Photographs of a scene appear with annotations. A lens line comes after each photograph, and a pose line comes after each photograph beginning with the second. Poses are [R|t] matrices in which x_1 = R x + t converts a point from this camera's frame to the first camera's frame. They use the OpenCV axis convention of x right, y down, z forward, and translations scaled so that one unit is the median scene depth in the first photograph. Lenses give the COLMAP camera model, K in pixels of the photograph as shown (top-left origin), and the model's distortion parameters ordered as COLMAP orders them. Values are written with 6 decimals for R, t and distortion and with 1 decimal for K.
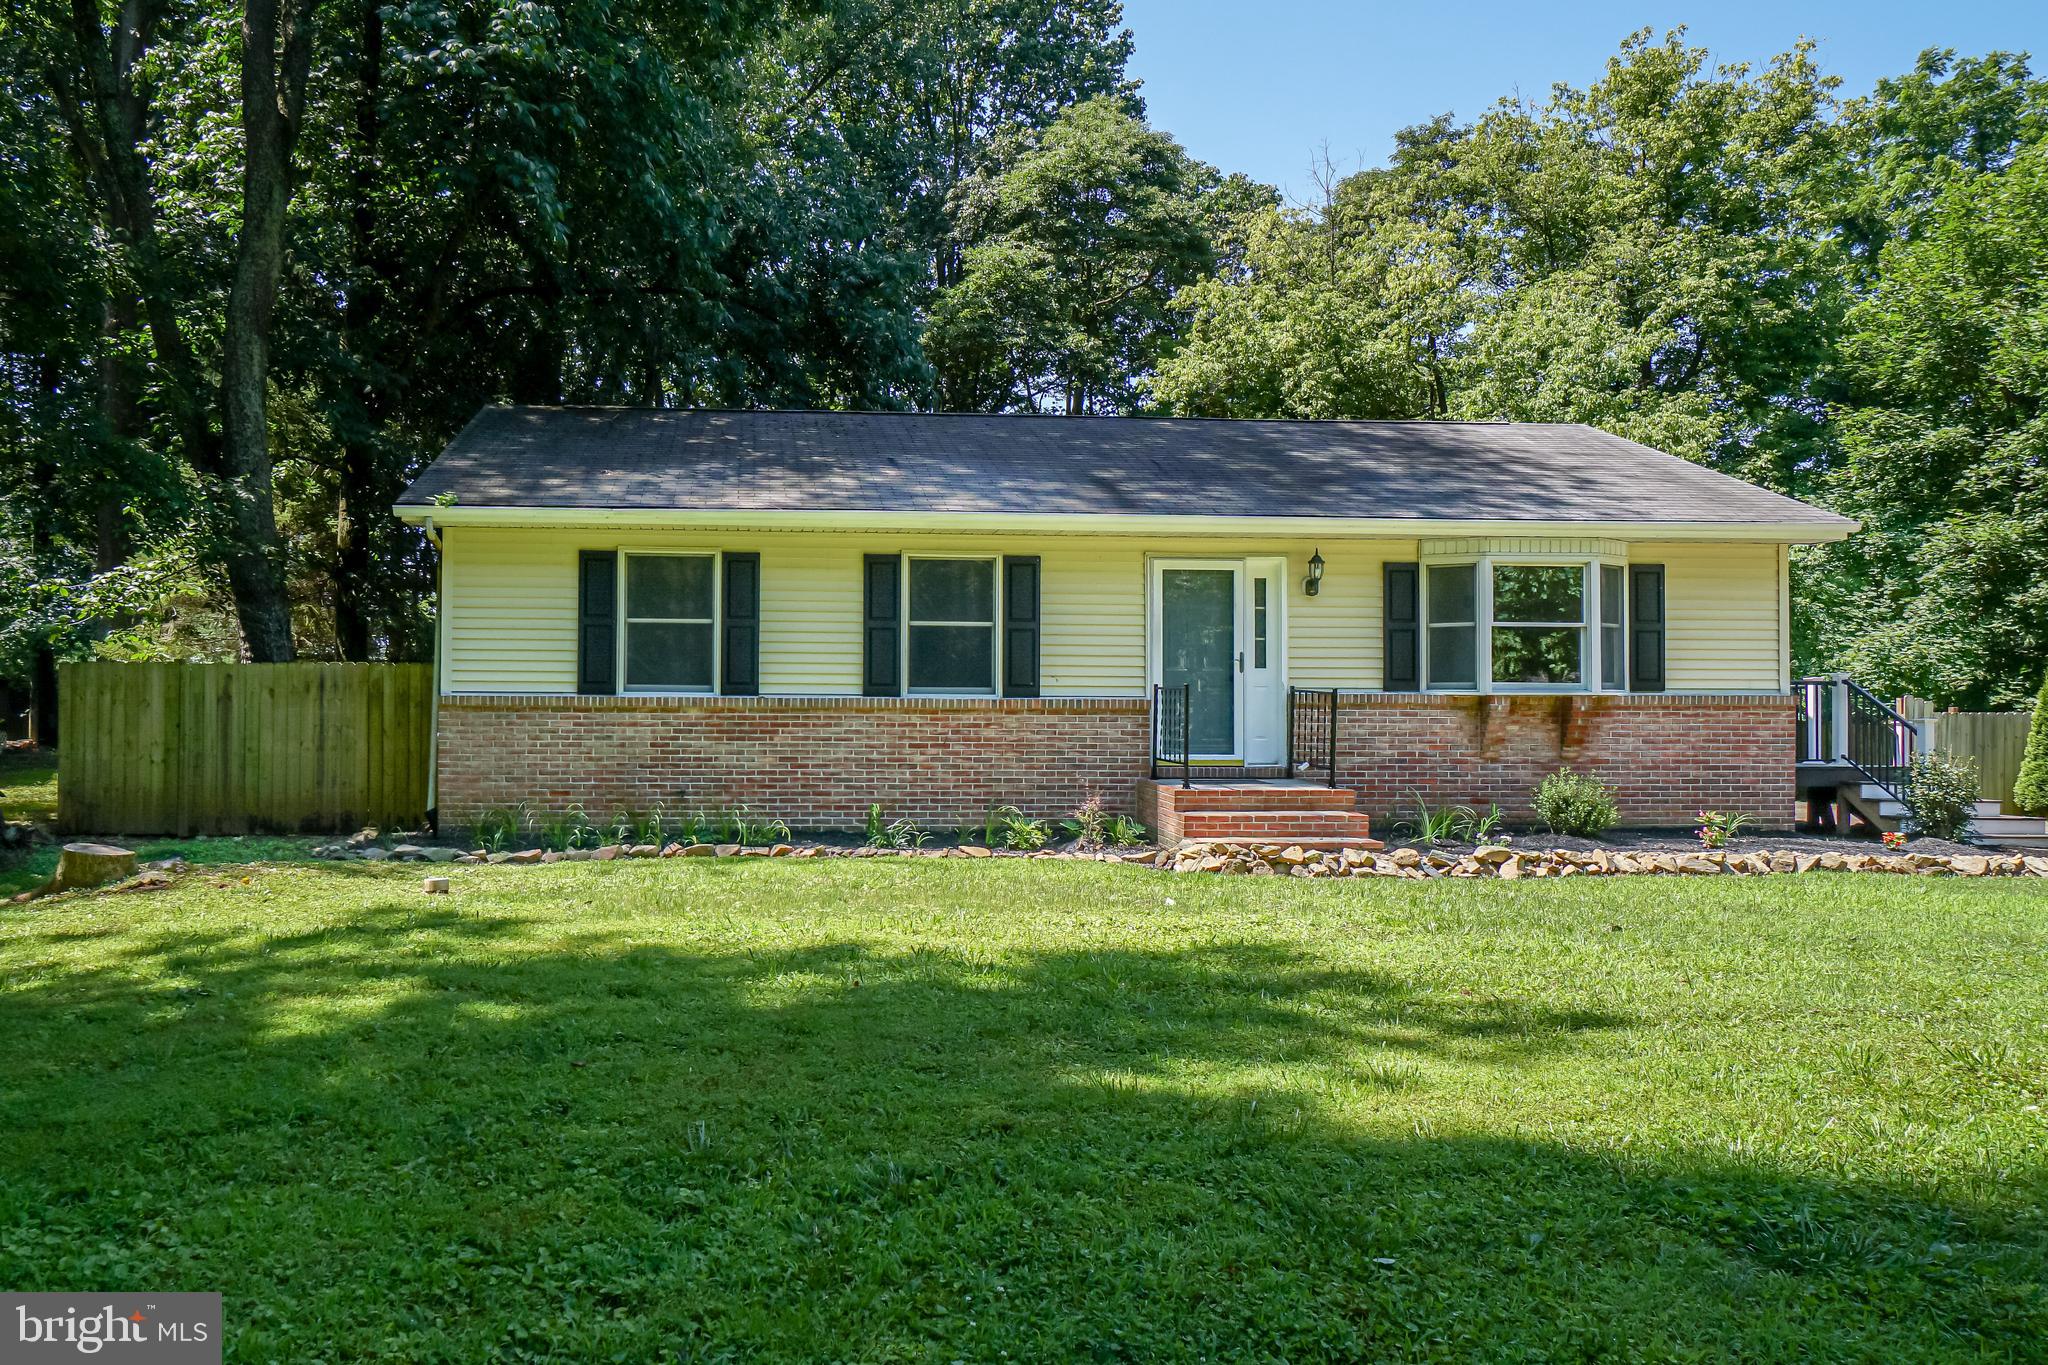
lens RADIAL K [[1257.1, 0, 1019.6], [0, 1257.1, 701.1], [0, 0, 1]] dist [-0.007234, -0.001256]
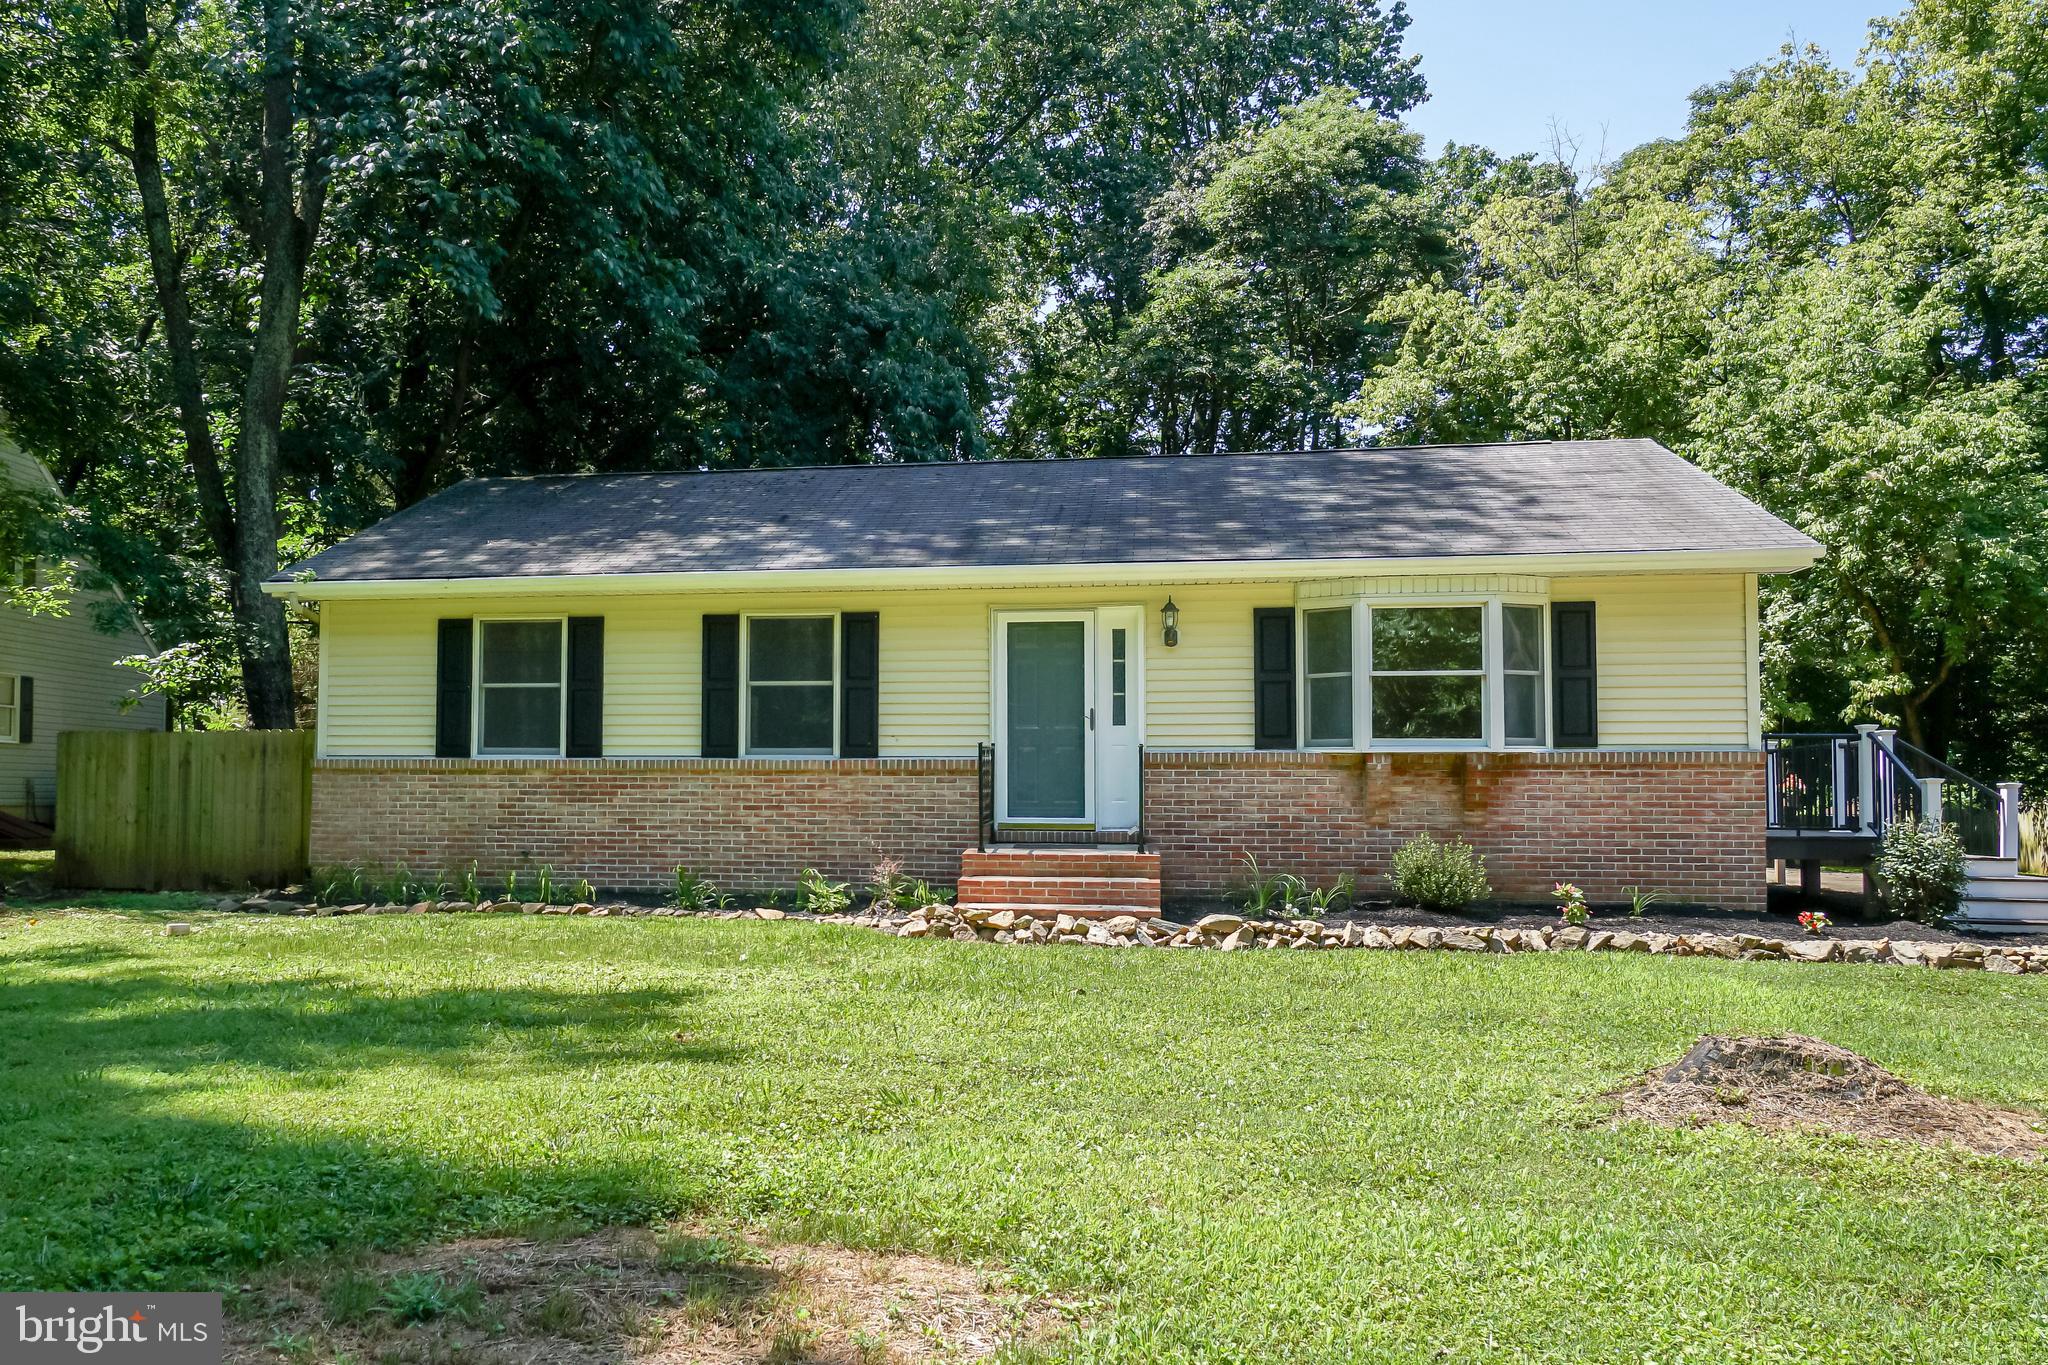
lens RADIAL K [[1396.0, 0, 993.0], [0, 1396.0, 724.2], [0, 0, 1]] dist [-0.006141, -0.004298]
pose [[0.977303, -0.010588, -0.211581, 0.323873], [0.003745, 0.999458, -0.032717, 0.006482], [0.211813, 0.031182, 0.976813, -0.028976]]
